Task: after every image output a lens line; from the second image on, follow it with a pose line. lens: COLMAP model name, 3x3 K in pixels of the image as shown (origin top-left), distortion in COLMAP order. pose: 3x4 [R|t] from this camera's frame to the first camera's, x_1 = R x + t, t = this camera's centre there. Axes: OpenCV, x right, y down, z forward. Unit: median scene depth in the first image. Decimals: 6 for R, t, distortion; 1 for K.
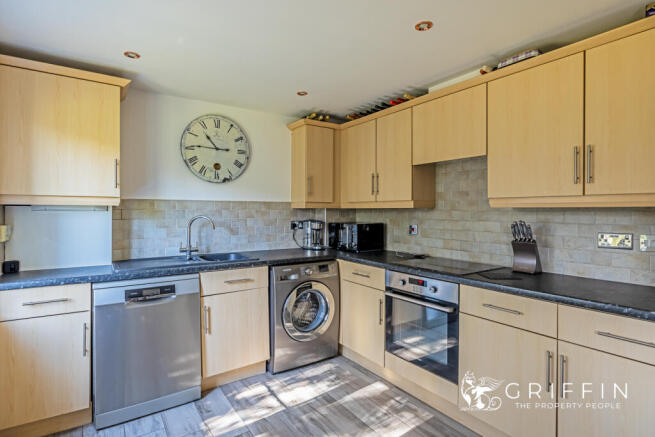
lens RADIAL K [[333.8, 0, 326.5], [0, 333.8, 211.0], [0, 0, 1]] dist [0.001058, 0.000180]
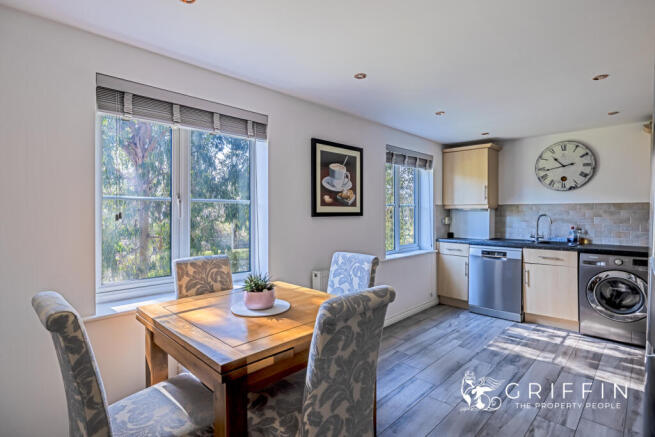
lens RADIAL K [[333.8, 0, 326.5], [0, 333.8, 211.0], [0, 0, 1]] dist [0.001058, 0.000180]
pose [[0.191614, -0.003146, -0.981465, 0.899838], [0.002893, 0.999992, -0.002641, -0.000256], [0.981466, -0.002333, 0.191622, -0.240023]]
